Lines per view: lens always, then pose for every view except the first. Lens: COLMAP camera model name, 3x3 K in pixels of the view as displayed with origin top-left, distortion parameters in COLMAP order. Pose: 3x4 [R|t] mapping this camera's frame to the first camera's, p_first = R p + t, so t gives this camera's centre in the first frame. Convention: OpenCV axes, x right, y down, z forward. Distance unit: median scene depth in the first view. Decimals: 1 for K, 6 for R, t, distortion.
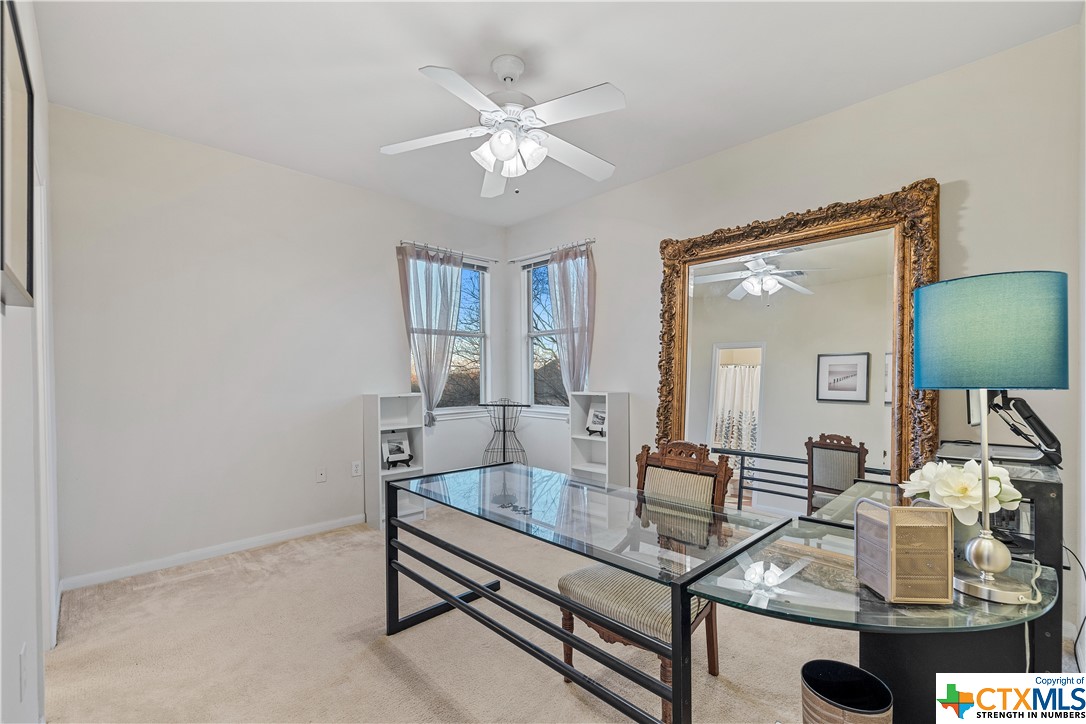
lens RADIAL K [[464.4, 0, 546.7], [0, 464.4, 370.4], [0, 0, 1]] dist [-0.004157, 0.001243]
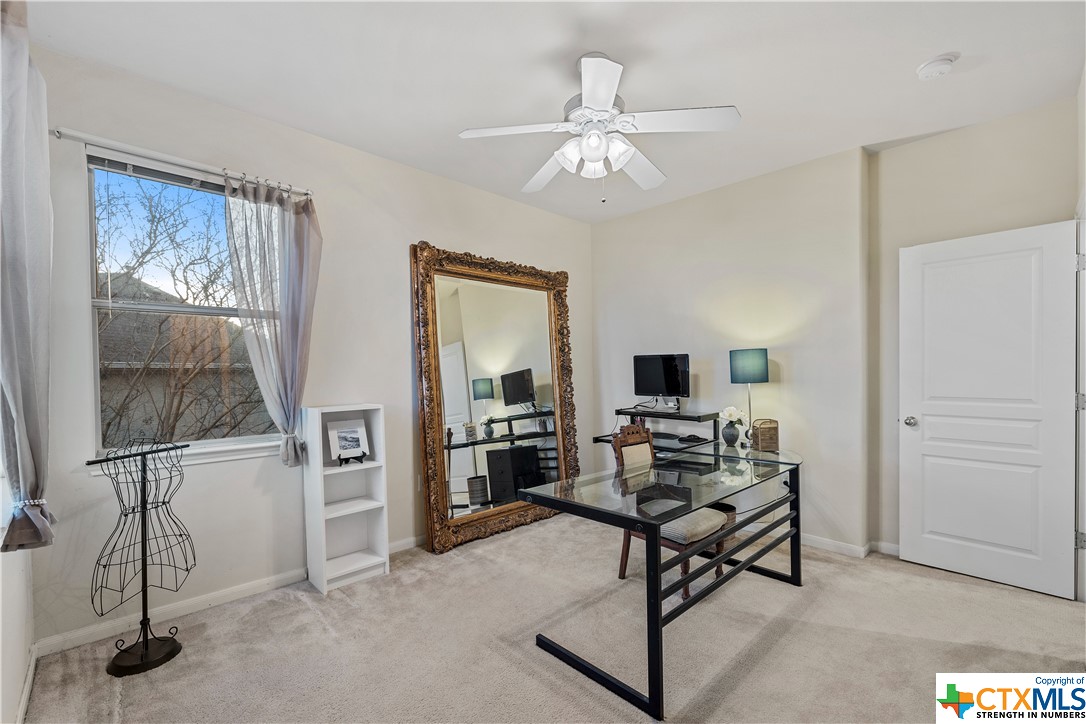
lens RADIAL K [[464.4, 0, 546.7], [0, 464.4, 366.1], [0, 0, 1]] dist [-0.004157, 0.001243]
pose [[0.009812, 0.011026, 0.999891, -0.719272], [-0.006666, 0.999918, -0.010961, -0.013796], [-0.999930, -0.006558, 0.009885, 0.749412]]
